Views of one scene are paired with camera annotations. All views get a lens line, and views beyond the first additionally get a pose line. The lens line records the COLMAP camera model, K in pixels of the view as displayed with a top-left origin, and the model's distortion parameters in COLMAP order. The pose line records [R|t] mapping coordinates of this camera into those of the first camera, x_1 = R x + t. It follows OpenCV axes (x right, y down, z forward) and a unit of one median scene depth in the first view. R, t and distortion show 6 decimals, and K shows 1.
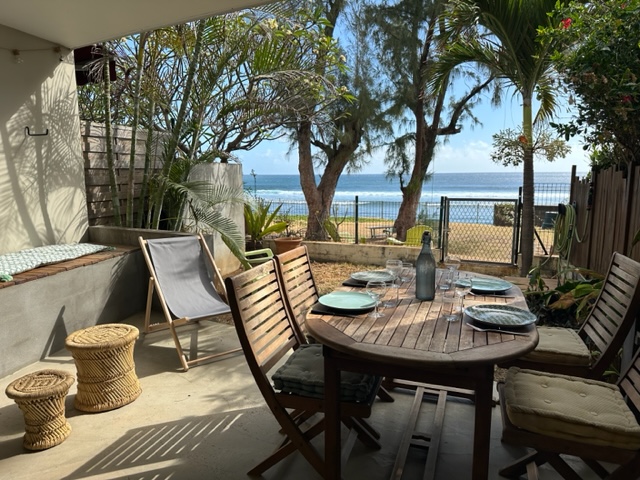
lens RADIAL K [[452.4, 0, 318.6], [0, 452.4, 243.4], [0, 0, 1]] dist [0.028967, -0.036322]
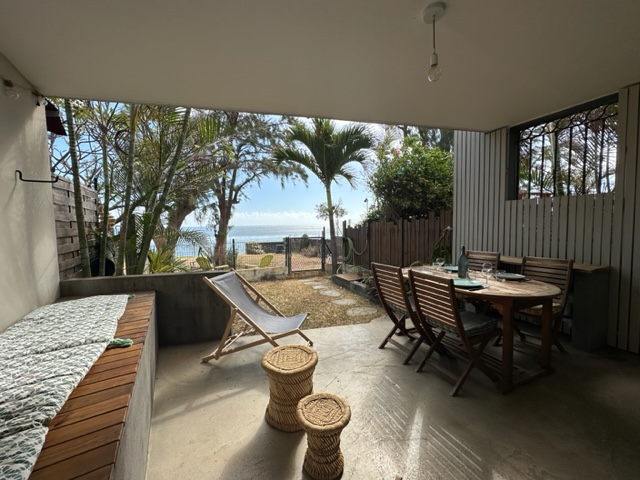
lens RADIAL K [[255.0, 0, 321.1], [0, 255.0, 244.1], [0, 0, 1]] dist [-0.007862, 0.000118]
pose [[0.738254, -0.058860, 0.671950, -0.506917], [0.115054, 0.992575, -0.039461, -0.032366], [-0.664638, 0.106443, 0.739545, 0.264264]]
